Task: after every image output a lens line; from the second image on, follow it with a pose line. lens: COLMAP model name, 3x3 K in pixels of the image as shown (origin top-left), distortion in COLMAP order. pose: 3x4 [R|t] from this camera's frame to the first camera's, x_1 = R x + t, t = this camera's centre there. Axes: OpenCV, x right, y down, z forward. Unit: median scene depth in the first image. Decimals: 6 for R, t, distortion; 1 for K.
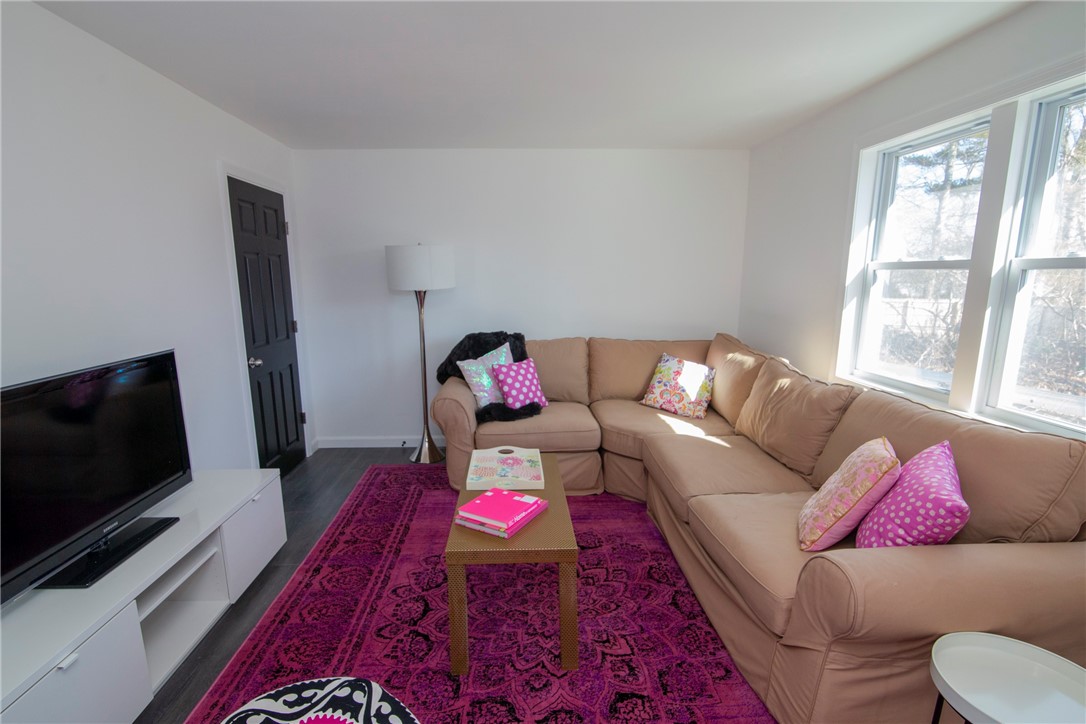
lens RADIAL K [[492.9, 0, 541.4], [0, 492.9, 367.4], [0, 0, 1]] dist [-0.002108, -0.000318]
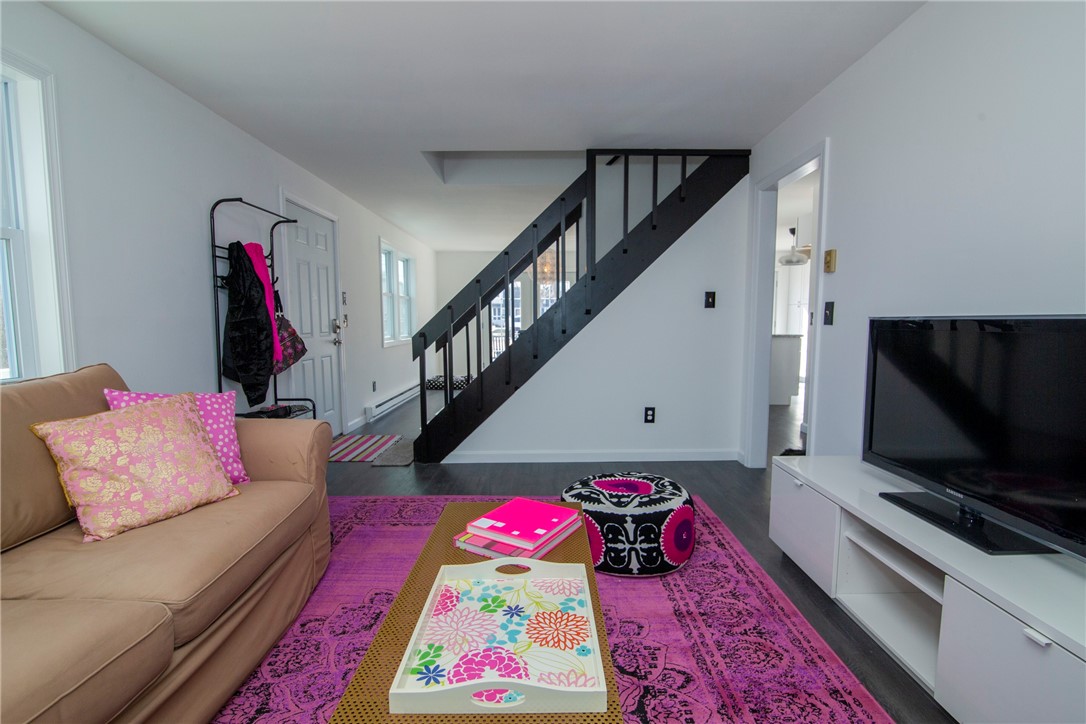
lens RADIAL K [[492.9, 0, 545.4], [0, 492.9, 362.5], [0, 0, 1]] dist [-0.002108, -0.000318]
pose [[-0.998354, 0.004396, 0.057177, -0.155265], [0.019944, 0.961433, 0.274314, -0.147875], [-0.053766, 0.275003, -0.959939, 1.605682]]
